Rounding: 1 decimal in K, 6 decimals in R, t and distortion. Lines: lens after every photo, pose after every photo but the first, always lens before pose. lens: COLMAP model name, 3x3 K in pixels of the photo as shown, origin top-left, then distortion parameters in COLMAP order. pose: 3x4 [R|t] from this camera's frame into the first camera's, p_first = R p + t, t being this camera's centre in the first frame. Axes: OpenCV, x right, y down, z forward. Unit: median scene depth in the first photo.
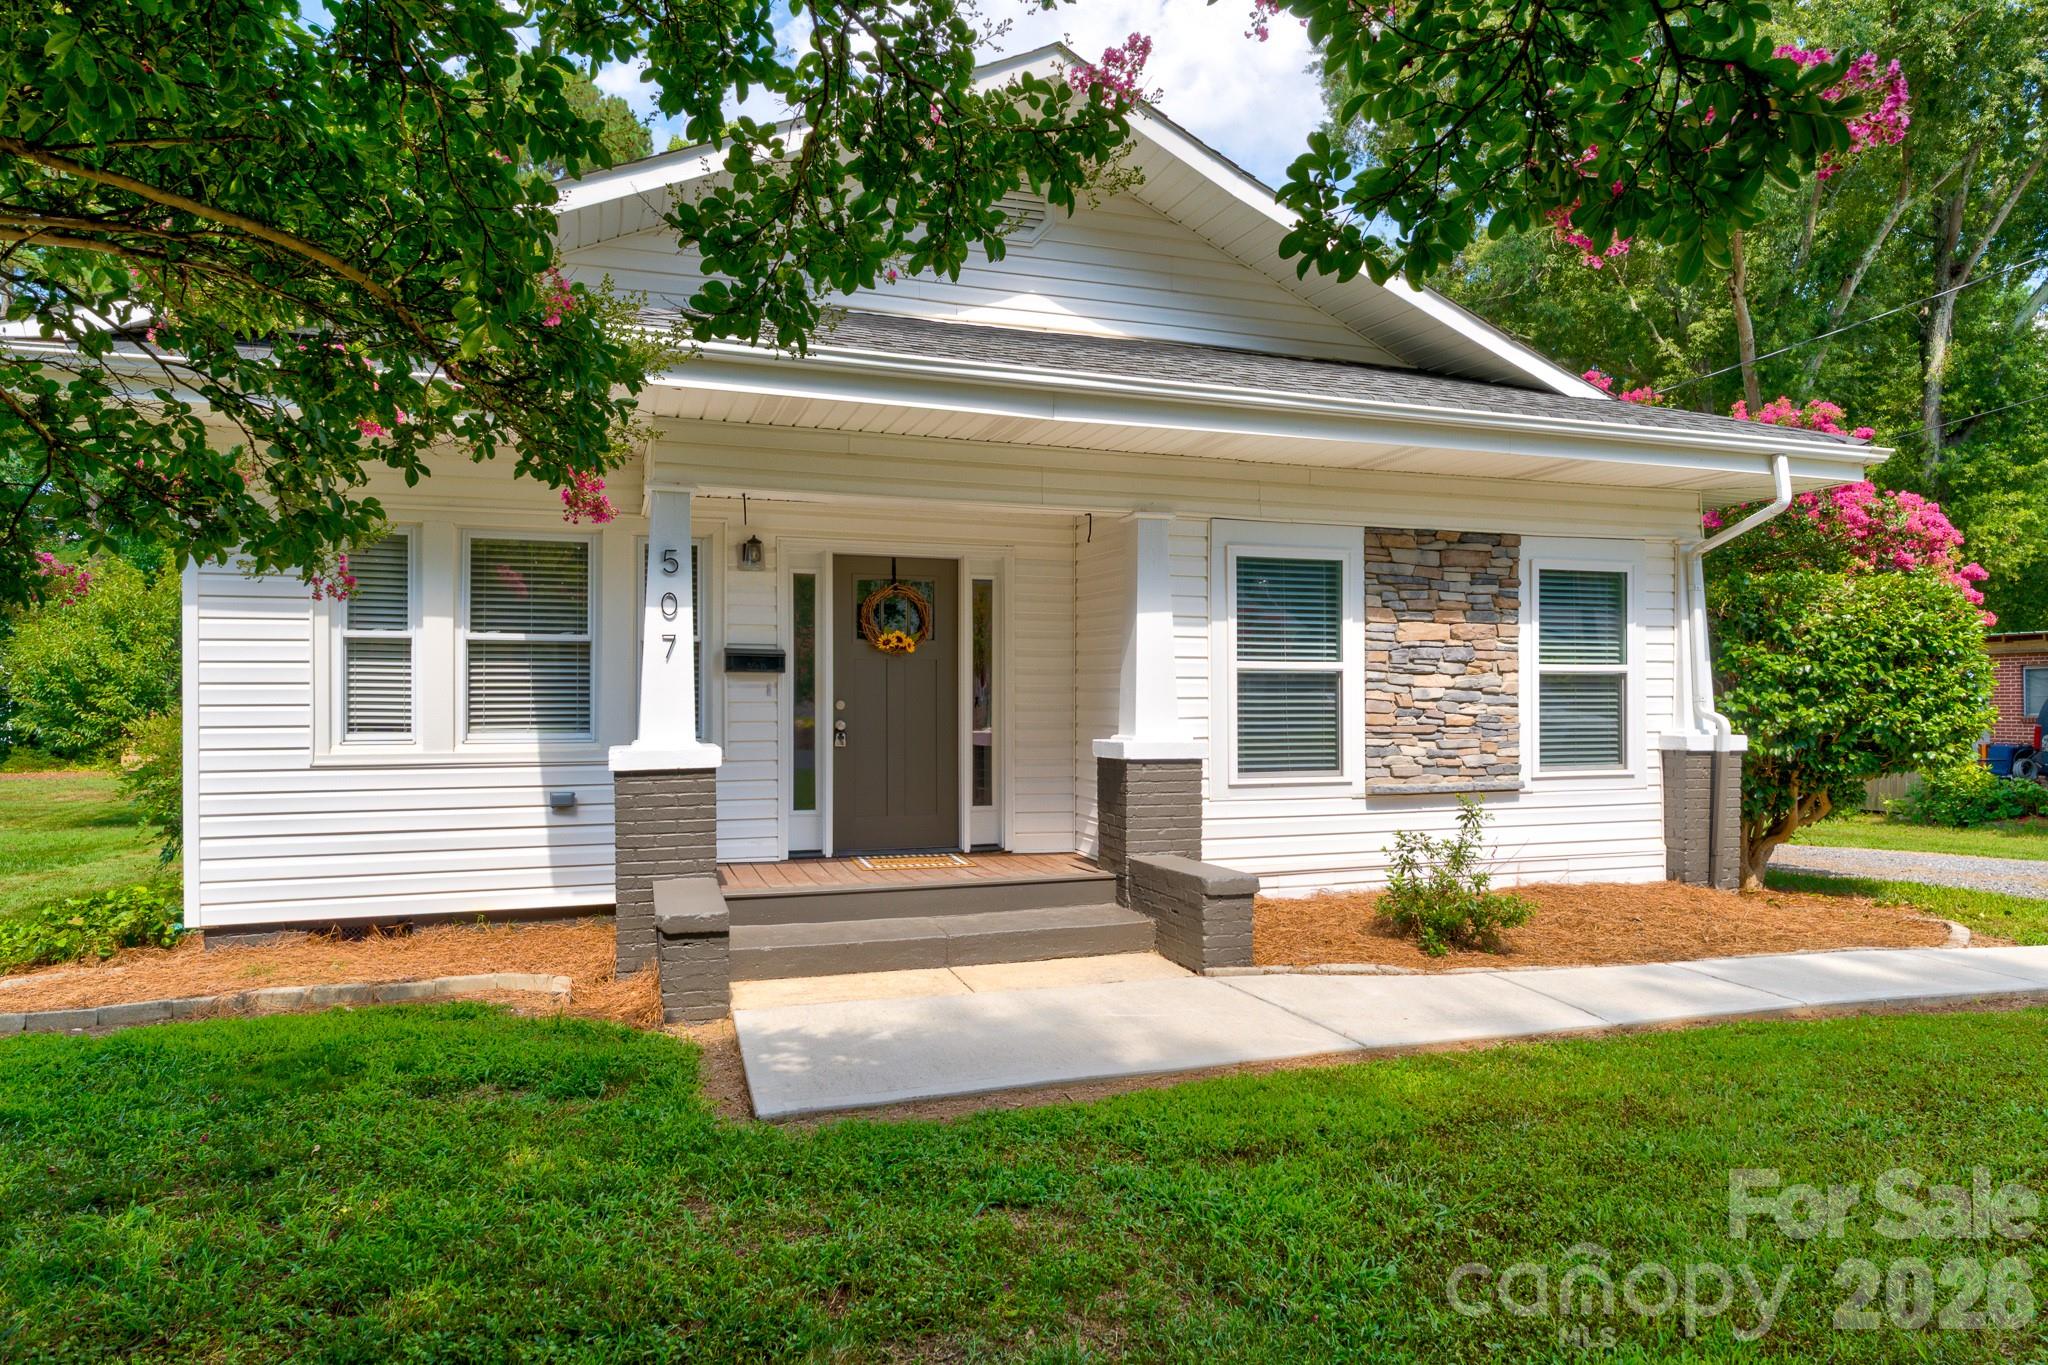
lens RADIAL K [[1213.5, 0, 1018.5], [0, 1213.5, 700.5], [0, 0, 1]] dist [-0.008027, -0.000600]
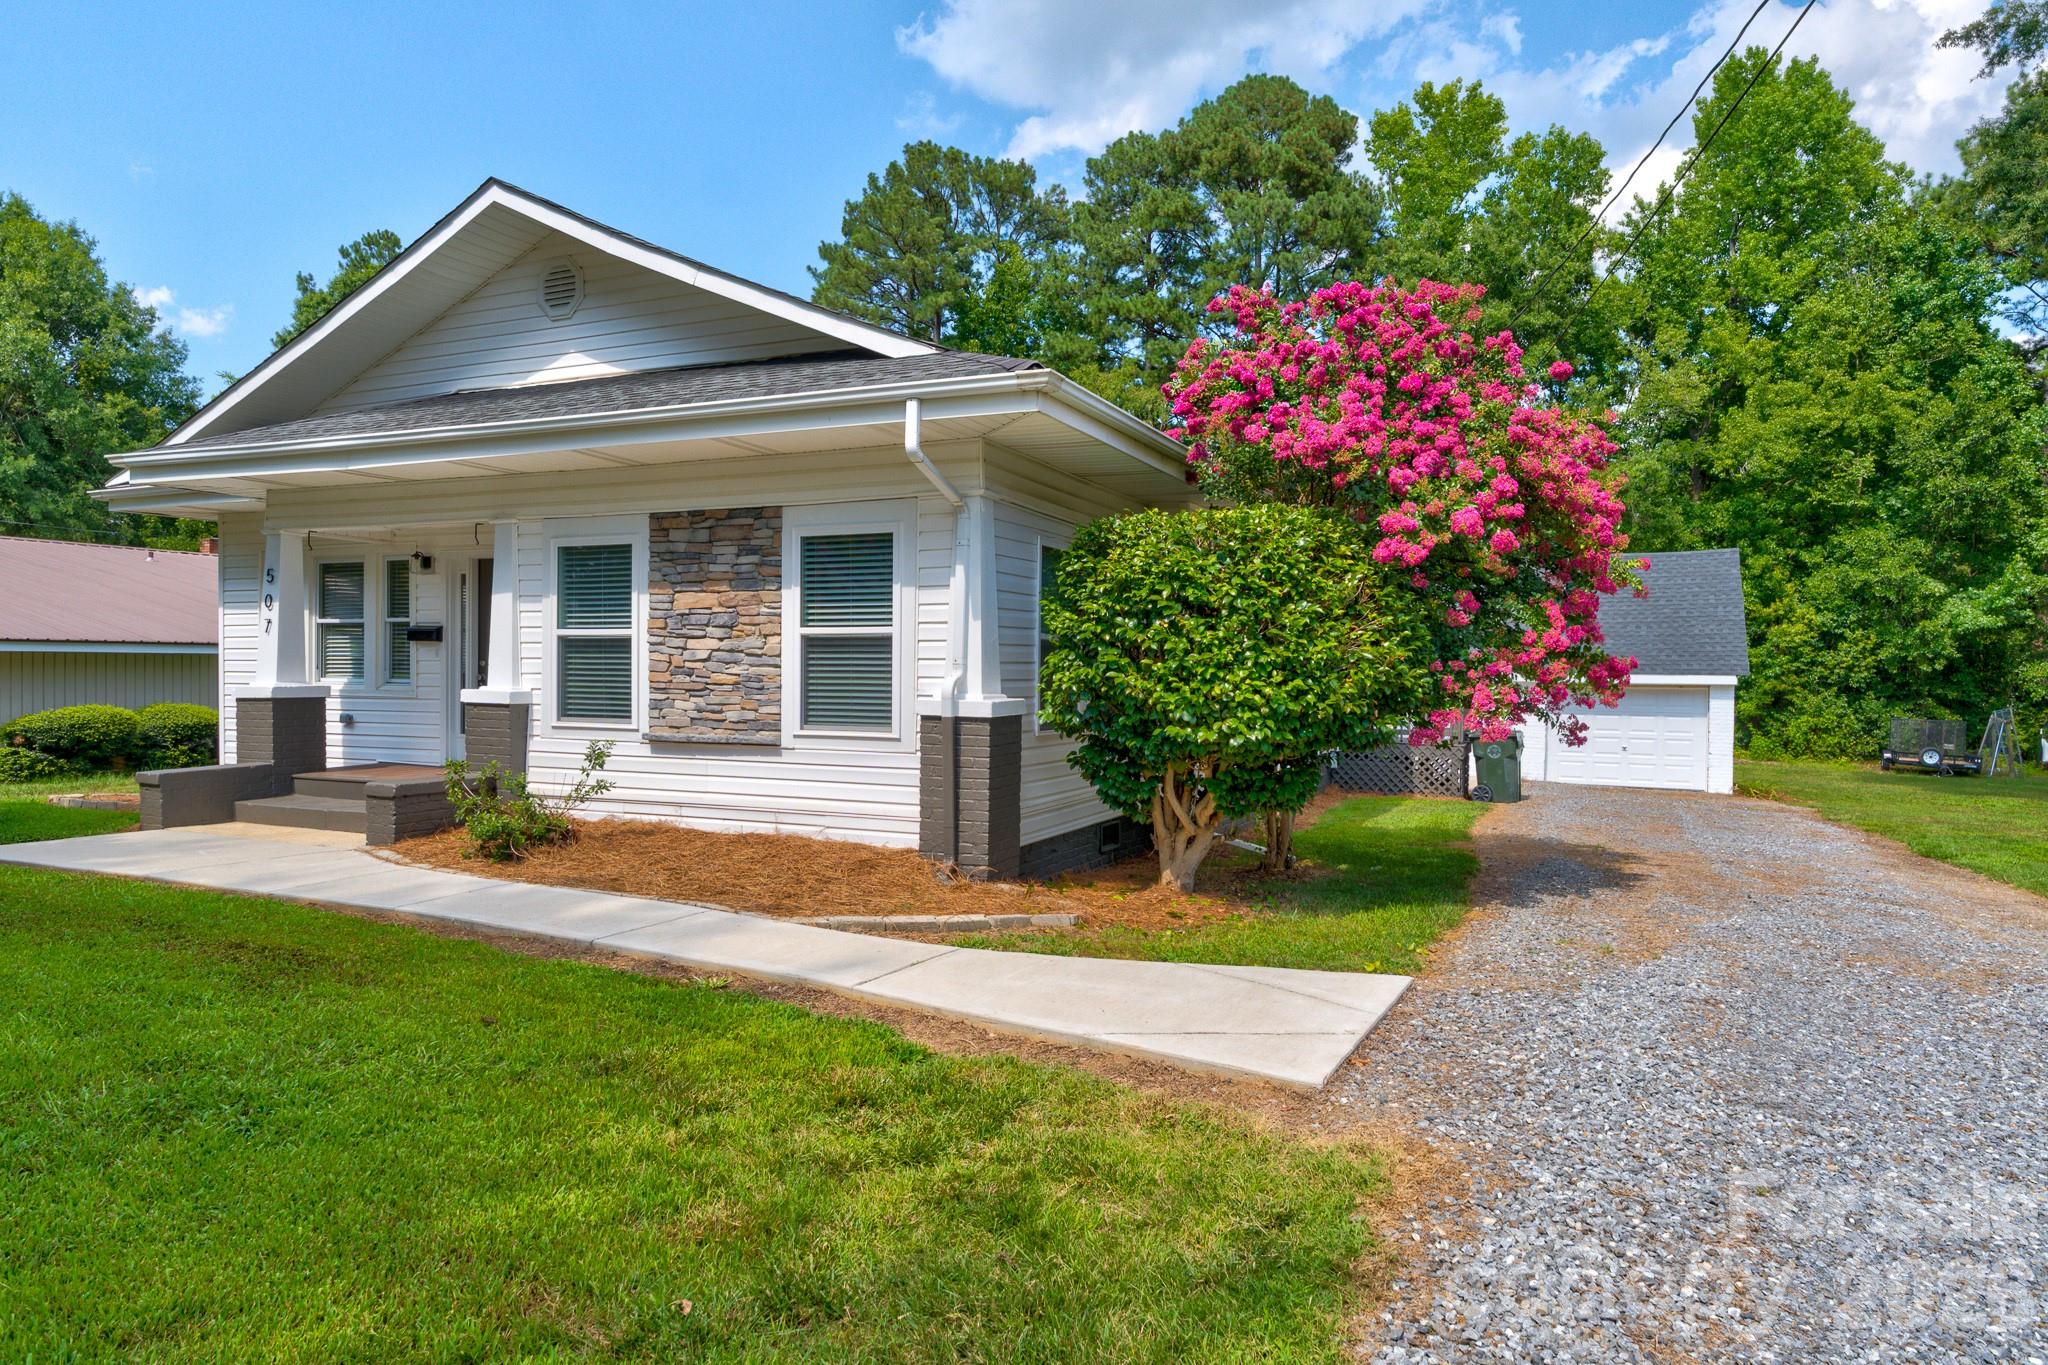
lens RADIAL K [[1213.5, 0, 1098.3], [0, 1213.5, 689.5], [0, 0, 1]] dist [-0.008027, -0.000600]
pose [[0.756461, 0.017947, -0.653793, 1.360836], [-0.011350, 0.999833, 0.014314, 0.006173], [0.653940, -0.003408, 0.756538, 0.386194]]
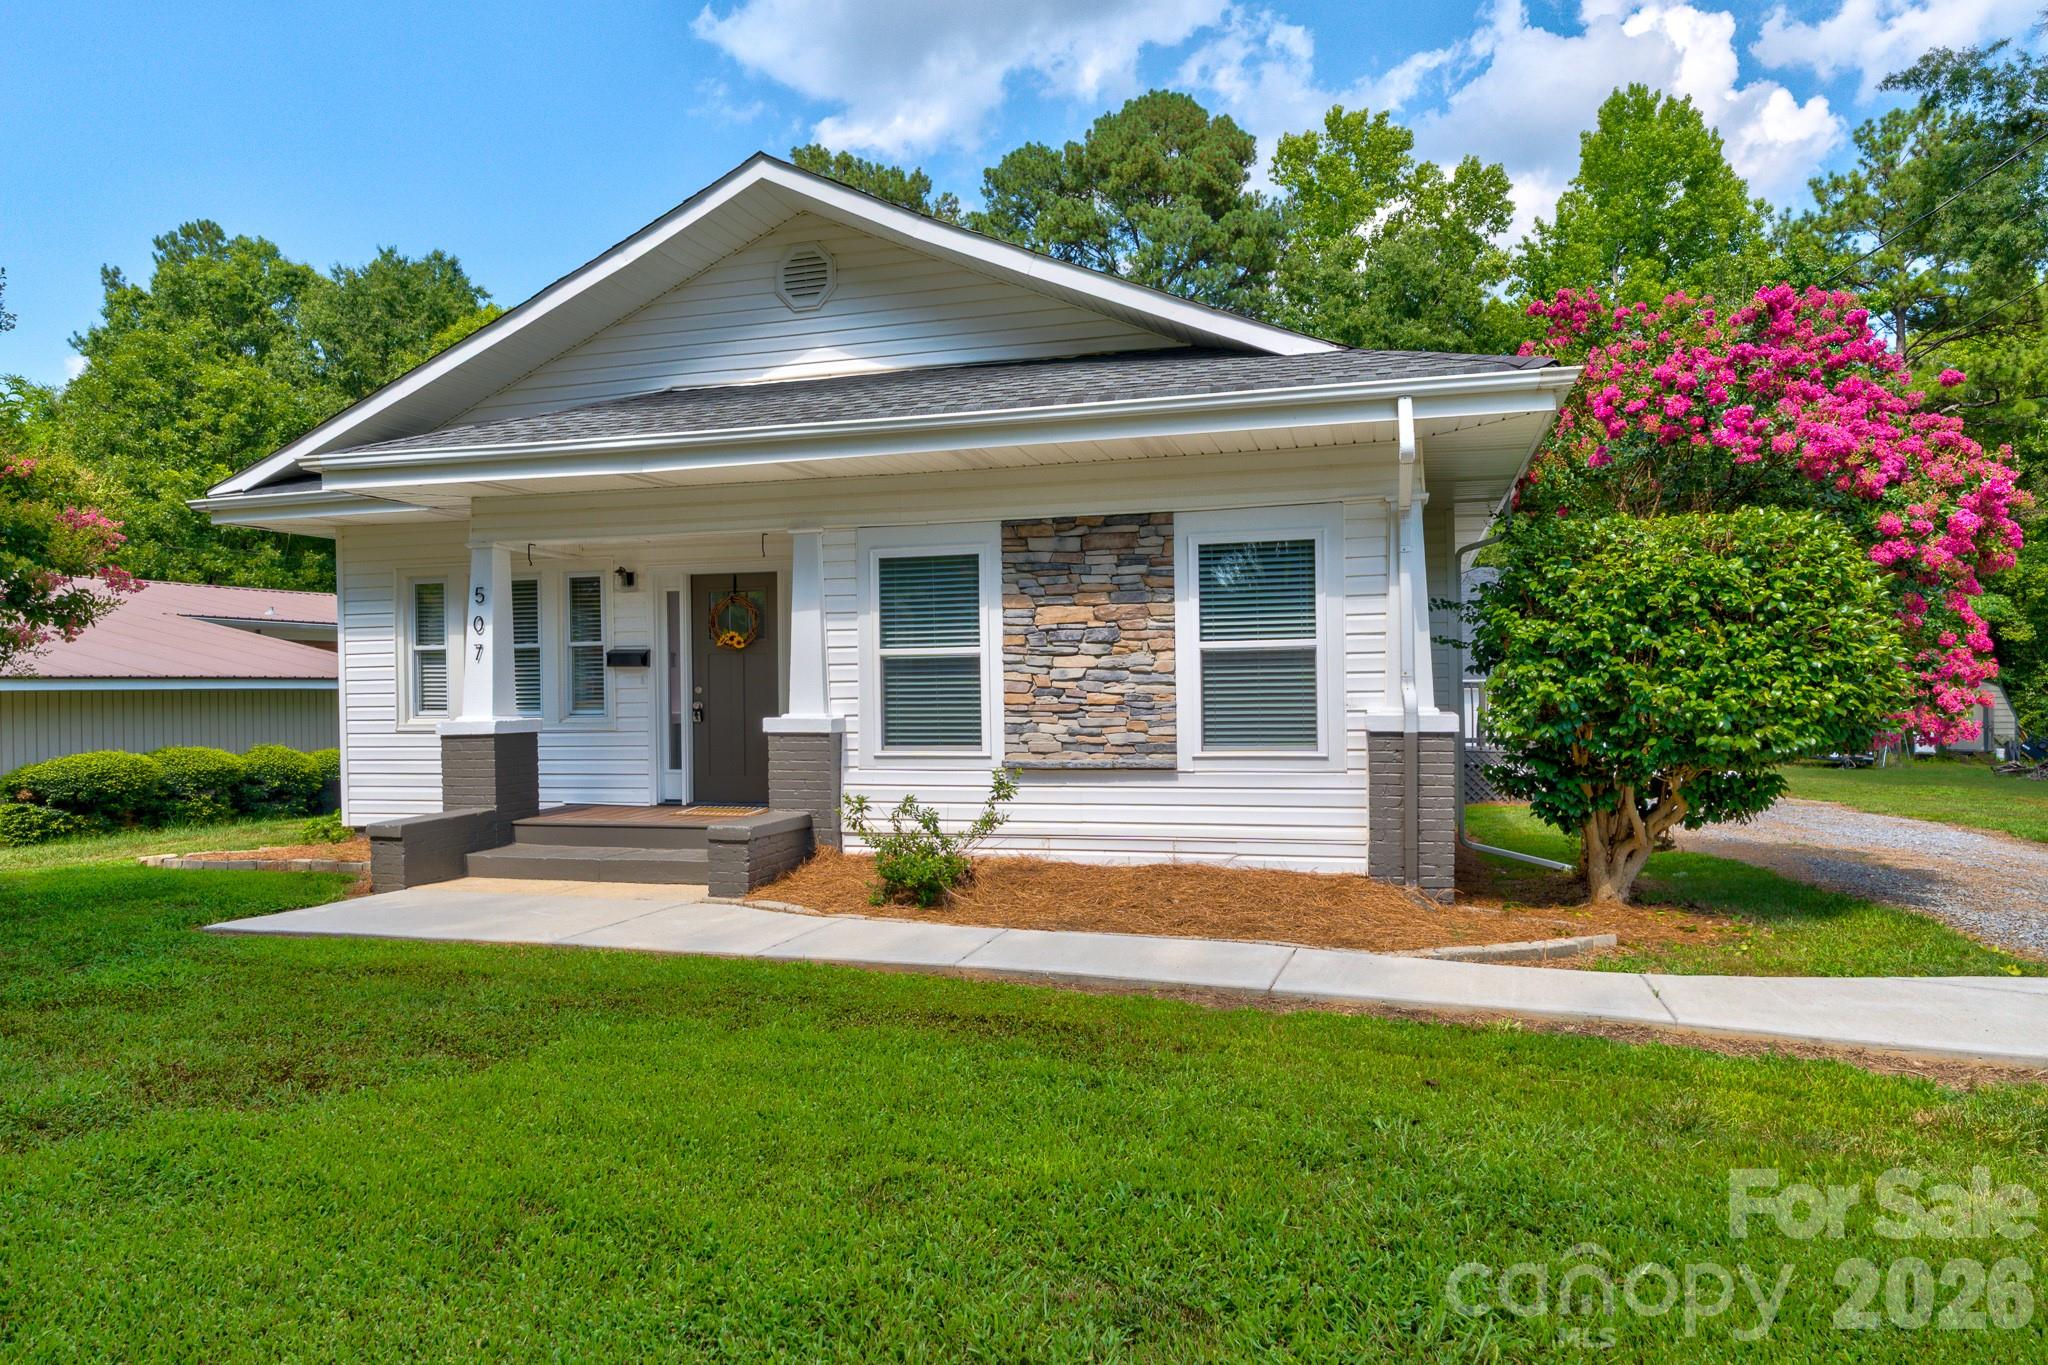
lens RADIAL K [[1213.5, 0, 1088.8], [0, 1213.5, 699.4], [0, 0, 1]] dist [-0.008027, -0.000600]
pose [[0.839785, -0.005108, -0.542895, 0.919759], [0.012434, 0.999874, 0.009827, 0.006366], [0.542777, -0.015003, 0.839743, 0.128608]]
